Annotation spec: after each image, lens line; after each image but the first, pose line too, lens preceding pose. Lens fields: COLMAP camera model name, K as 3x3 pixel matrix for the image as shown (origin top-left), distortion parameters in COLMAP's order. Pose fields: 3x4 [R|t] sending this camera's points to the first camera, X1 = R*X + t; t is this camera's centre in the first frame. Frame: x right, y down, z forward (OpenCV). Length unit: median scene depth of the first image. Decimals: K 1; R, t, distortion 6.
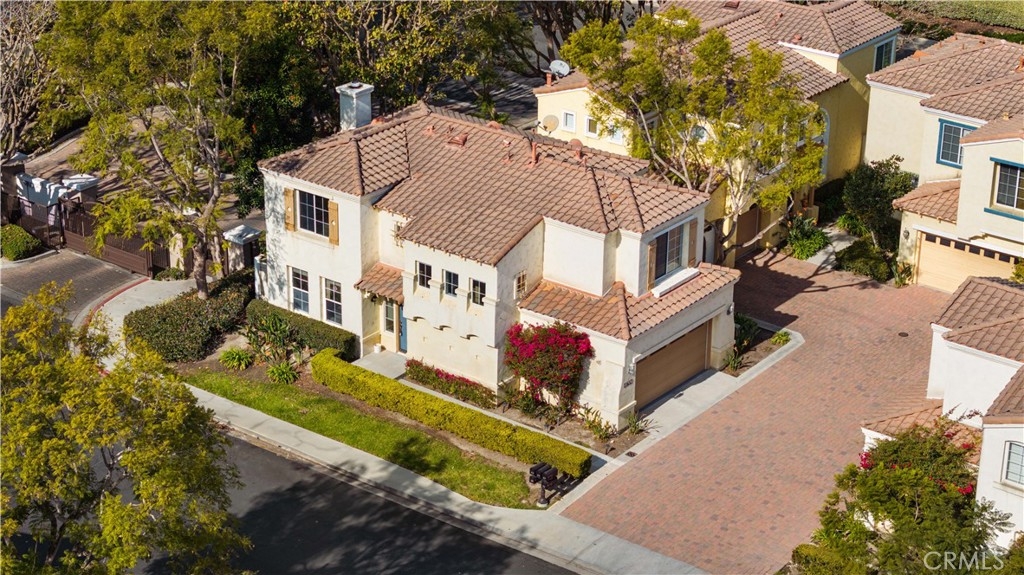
lens RADIAL K [[2094.8, 0, 511.1], [0, 2094.8, 286.8], [0, 0, 1]] dist [-0.017028, 0.000000]
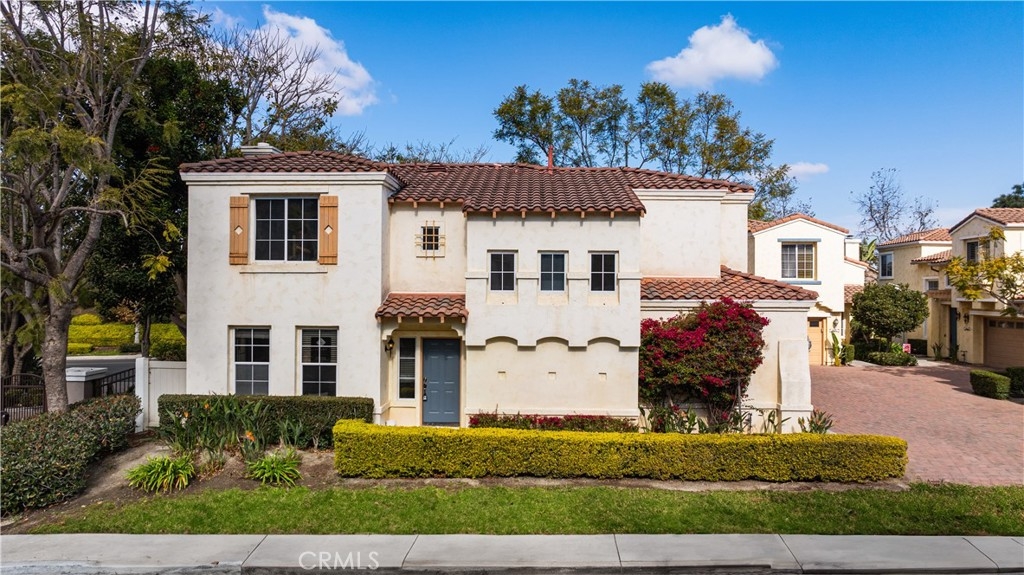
lens RADIAL K [[722.3, 0, 509.1], [0, 722.3, 288.9], [0, 0, 1]] dist [-0.008504, -0.001165]
pose [[0.814534, -0.002534, 0.580111, -0.174920], [0.233106, 0.917137, -0.323298, 0.076152], [-0.531222, 0.398564, 0.747630, 0.822950]]
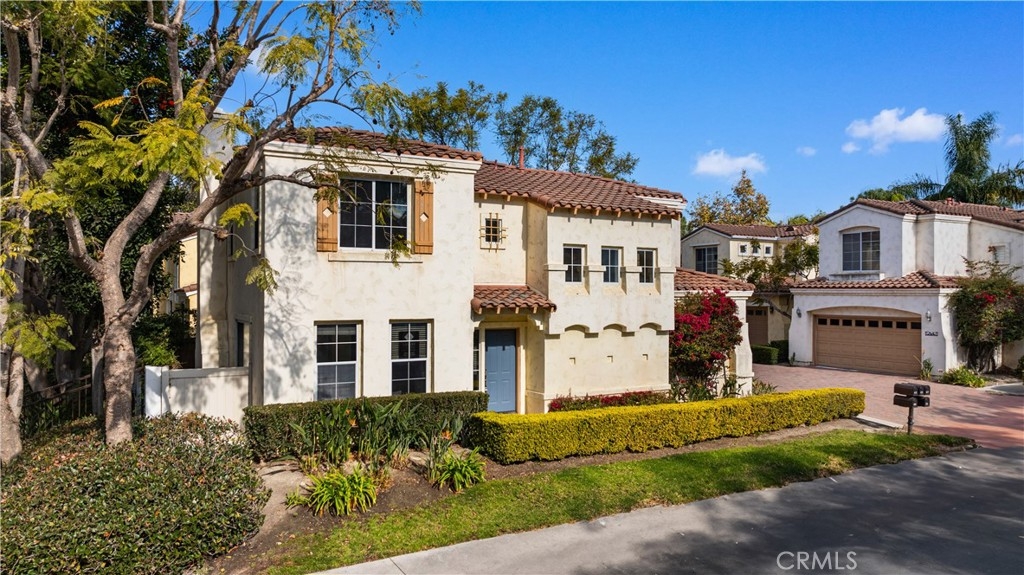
lens RADIAL K [[722.3, 0, 516.2], [0, 722.3, 291.3], [0, 0, 1]] dist [-0.008504, -0.001165]
pose [[0.384033, -0.008262, 0.923282, -0.280570], [0.368183, 0.918389, -0.144926, 0.032513], [-0.846735, 0.395593, 0.355733, 0.927902]]
